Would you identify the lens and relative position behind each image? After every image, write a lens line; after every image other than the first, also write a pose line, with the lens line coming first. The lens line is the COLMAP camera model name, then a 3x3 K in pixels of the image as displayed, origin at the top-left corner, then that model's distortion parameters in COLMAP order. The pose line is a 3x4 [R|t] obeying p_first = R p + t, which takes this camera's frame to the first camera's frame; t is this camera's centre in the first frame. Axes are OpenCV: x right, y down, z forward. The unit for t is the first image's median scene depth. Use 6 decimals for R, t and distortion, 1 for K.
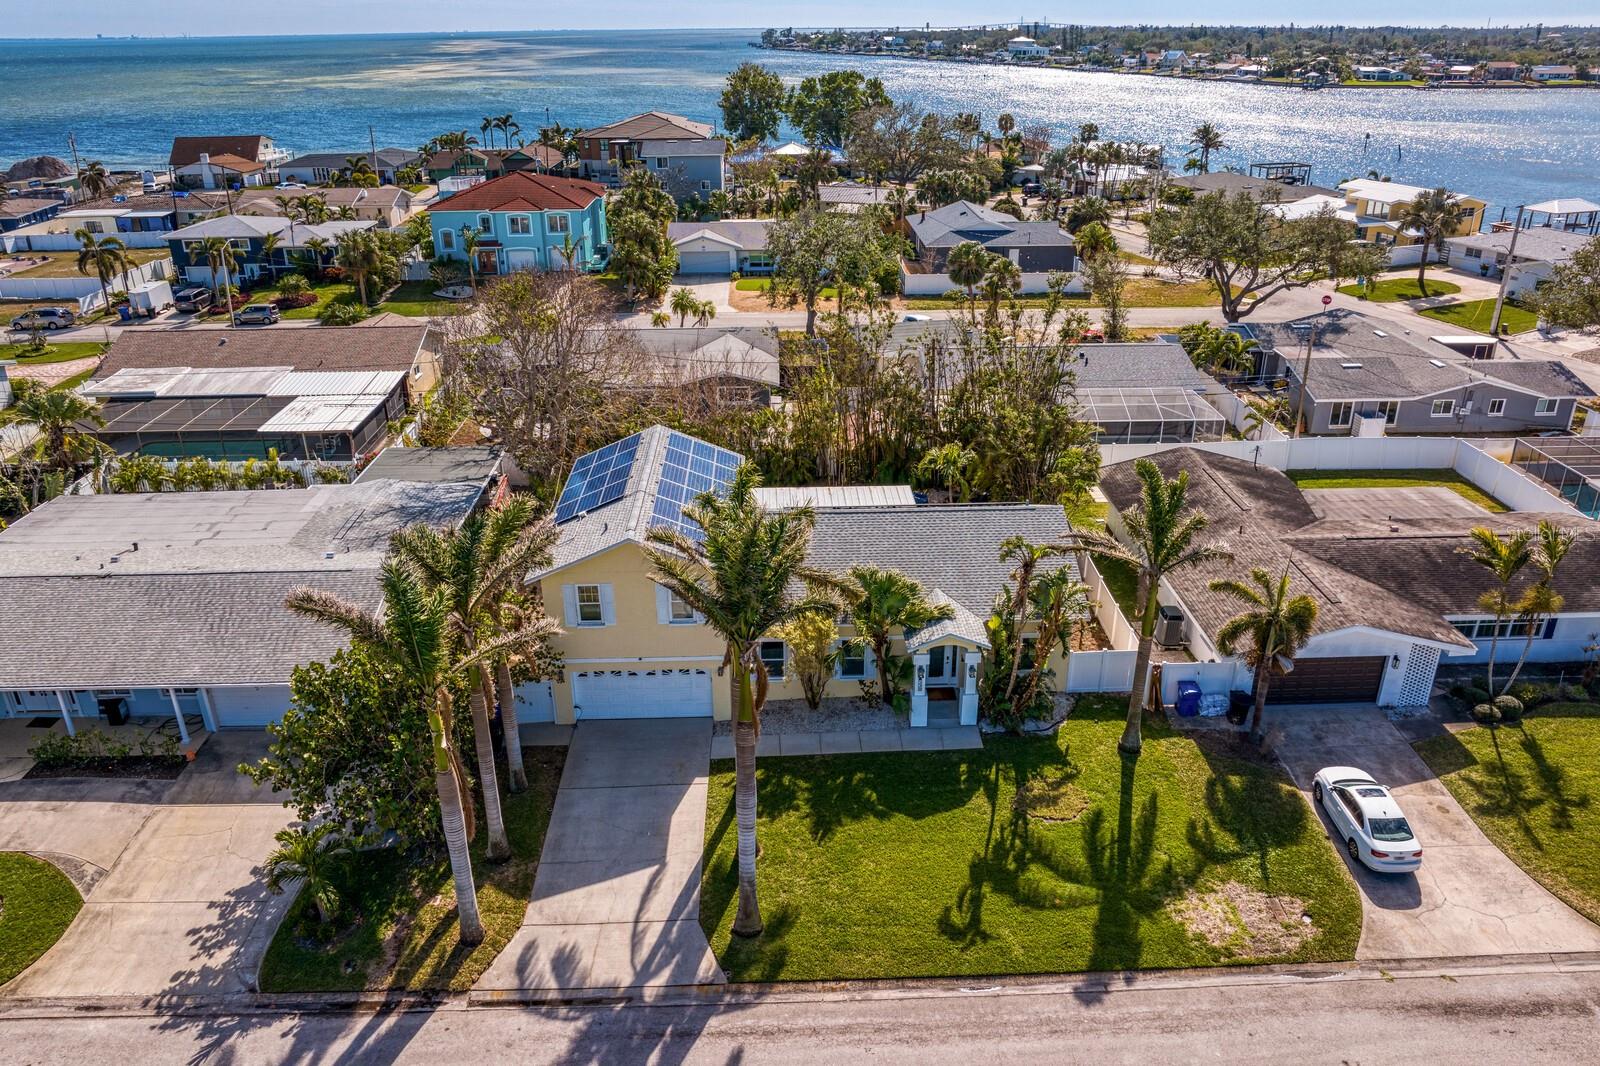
lens RADIAL K [[1128.4, 0, 807.4], [0, 1128.4, 532.8], [0, 0, 1]] dist [-0.063363, 0.035415]
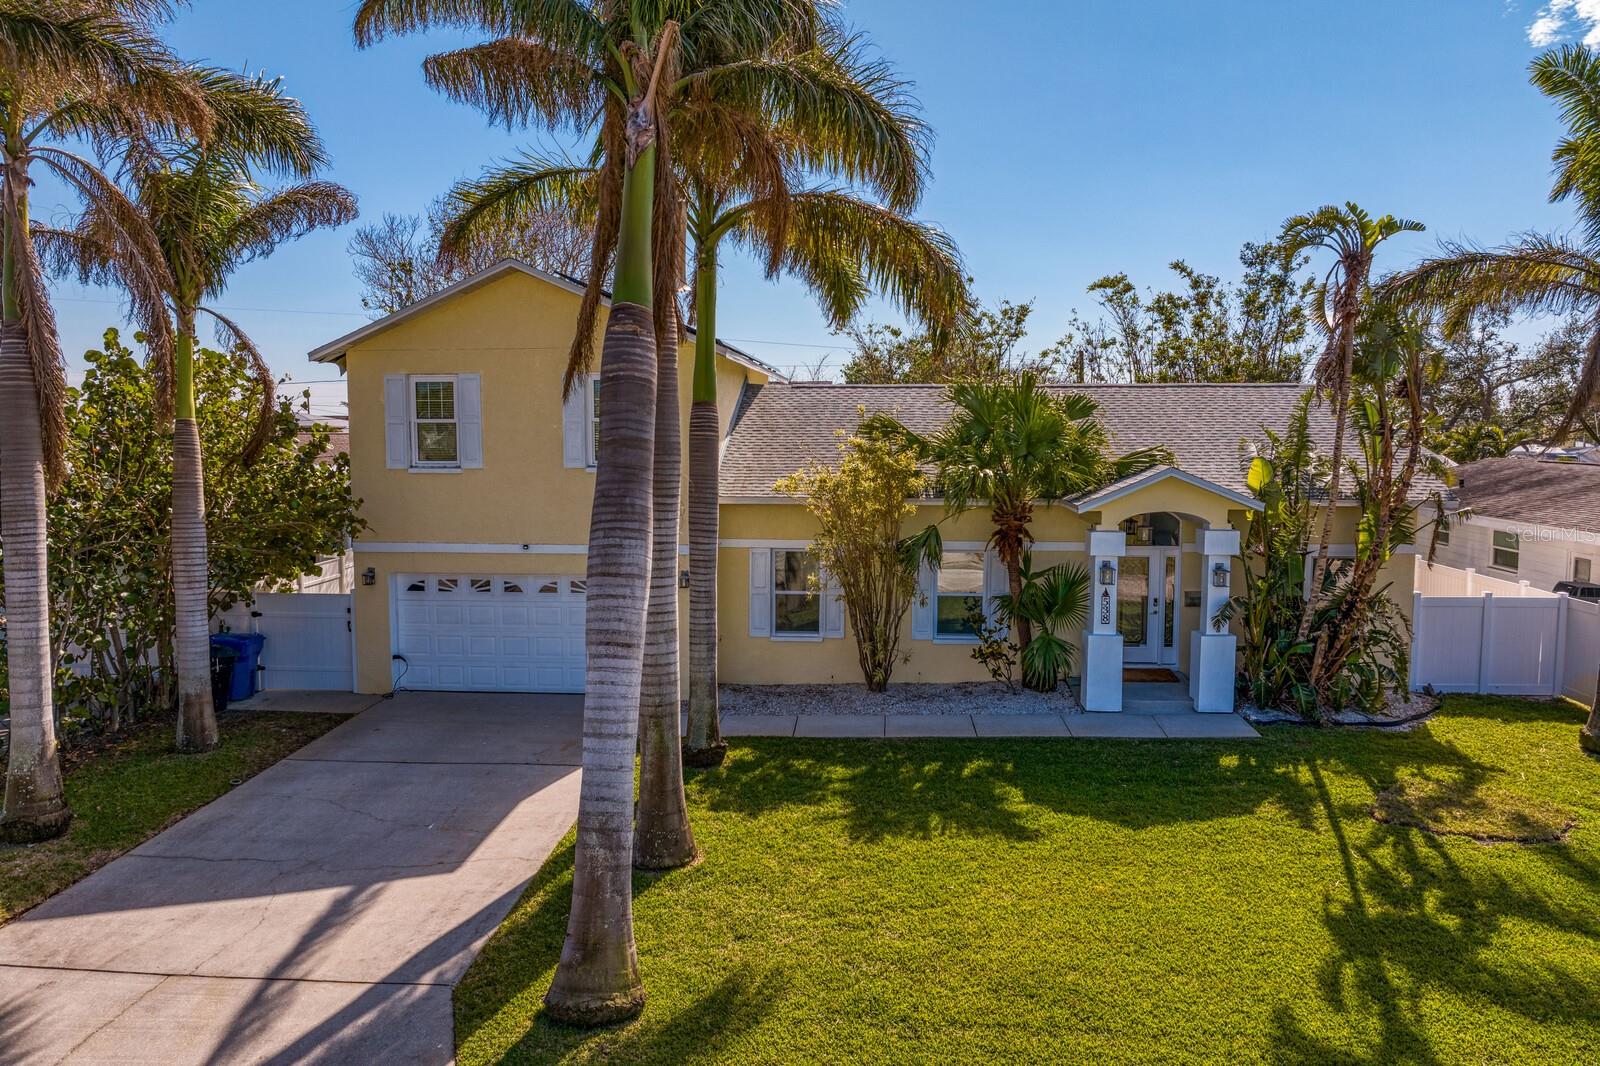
lens RADIAL K [[1074.1, 0, 800.0], [0, 1074.1, 533.0], [0, 0, 1]] dist [-0.054396, 0.000104]
pose [[0.993683, 0.010951, -0.111689, 0.015711], [-0.047884, 0.941459, -0.333708, 0.165526], [0.101496, 0.336948, 0.936037, 0.364475]]
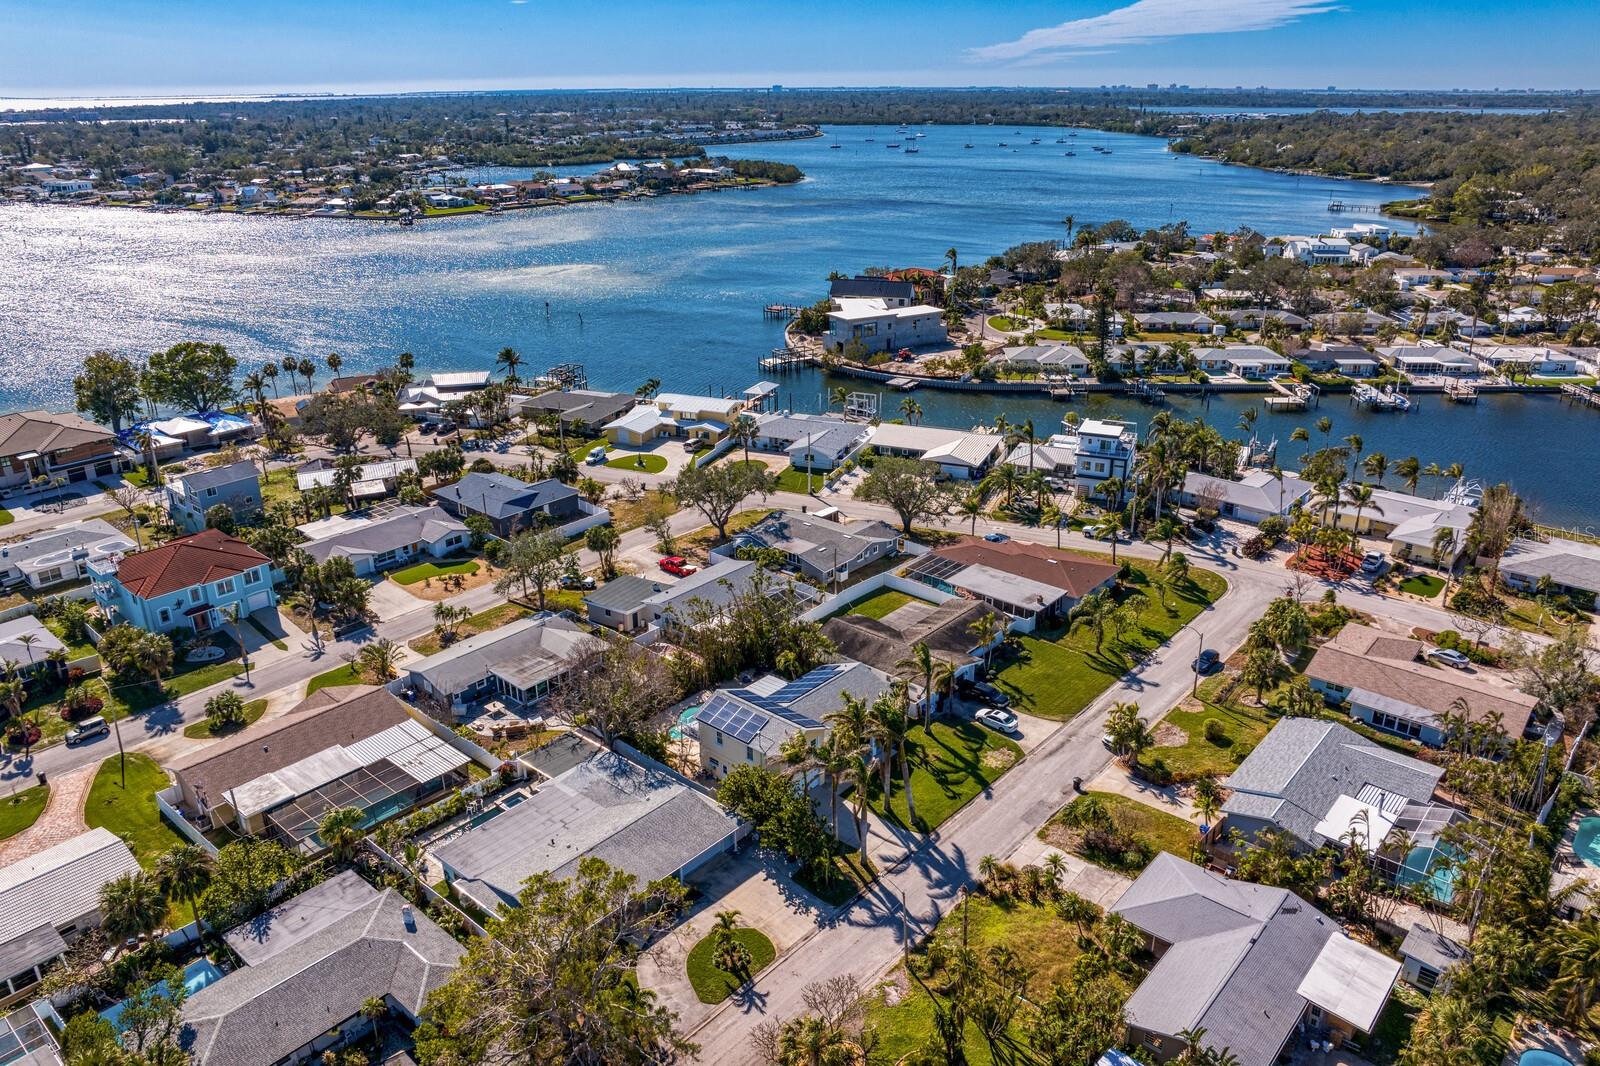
lens RADIAL K [[1128.4, 0, 807.4], [0, 1128.4, 532.8], [0, 0, 1]] dist [-0.063363, 0.035415]
pose [[0.678605, -0.271201, 0.682602, -1.159622], [0.303938, 0.949722, 0.075171, -0.402898], [-0.668668, 0.156457, 0.726914, -0.662420]]
